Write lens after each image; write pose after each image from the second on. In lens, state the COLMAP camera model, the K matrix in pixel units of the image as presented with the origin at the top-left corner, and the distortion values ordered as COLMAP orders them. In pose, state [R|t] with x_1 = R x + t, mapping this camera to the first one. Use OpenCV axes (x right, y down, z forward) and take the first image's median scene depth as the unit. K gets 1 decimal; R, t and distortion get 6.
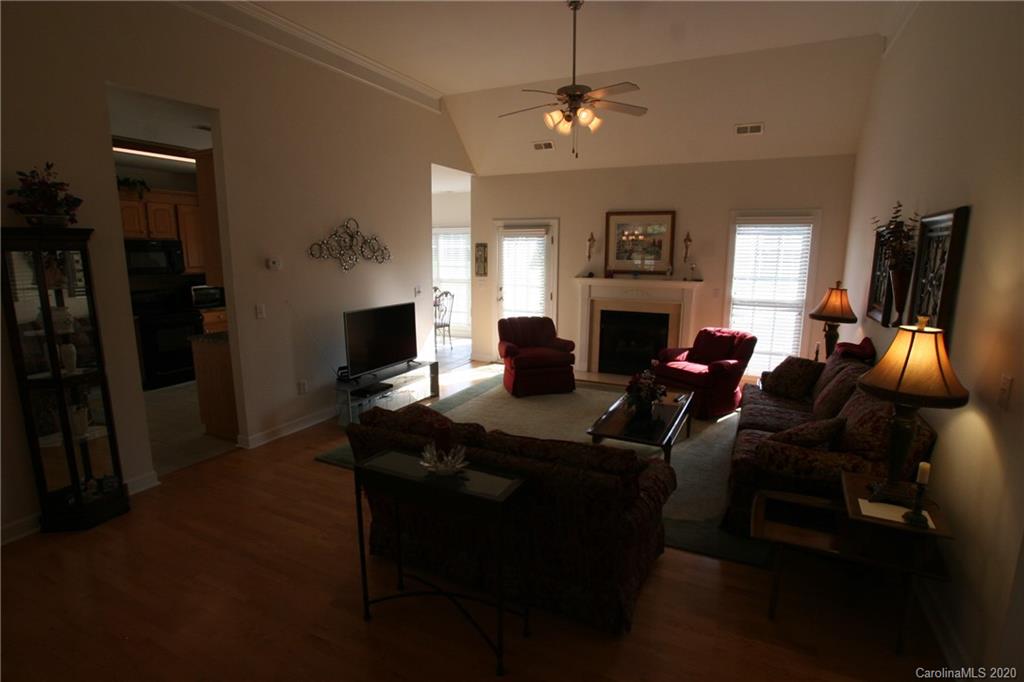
lens RADIAL K [[517.0, 0, 512.3], [0, 517.0, 341.4], [0, 0, 1]] dist [-0.056462, 0.017076]
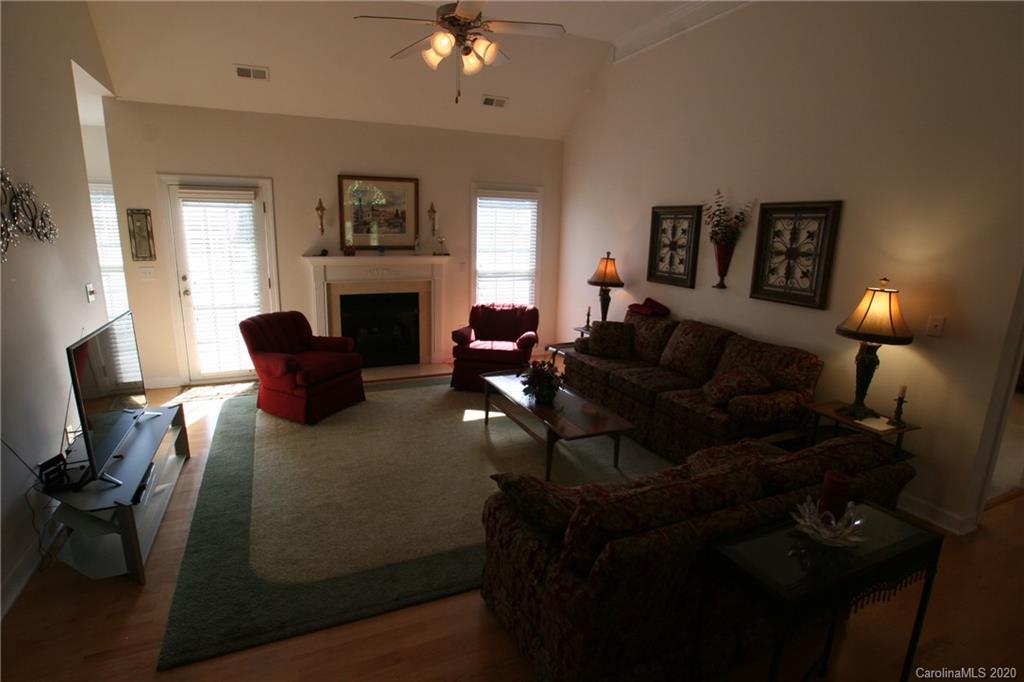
lens RADIAL K [[517.0, 0, 506.1], [0, 517.0, 340.4], [0, 0, 1]] dist [-0.056462, 0.017076]
pose [[0.645847, -0.155751, 0.747411, -0.304201], [0.114350, 0.987661, 0.107005, -0.050831], [-0.754855, 0.016358, 0.655688, 0.287805]]
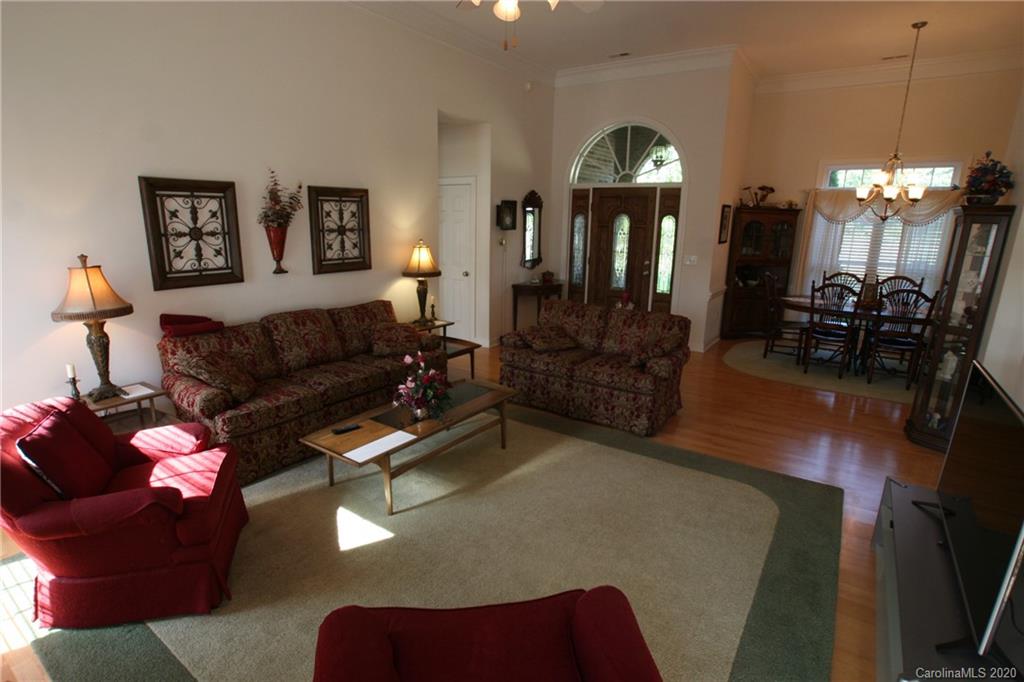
lens RADIAL K [[517.0, 0, 509.2], [0, 517.0, 342.4], [0, 0, 1]] dist [-0.056462, 0.017076]
pose [[-0.988781, -0.054480, 0.139079, 0.018375], [0.005486, 0.917236, 0.398306, -0.189124], [-0.149269, 0.394601, -0.906647, 1.093829]]
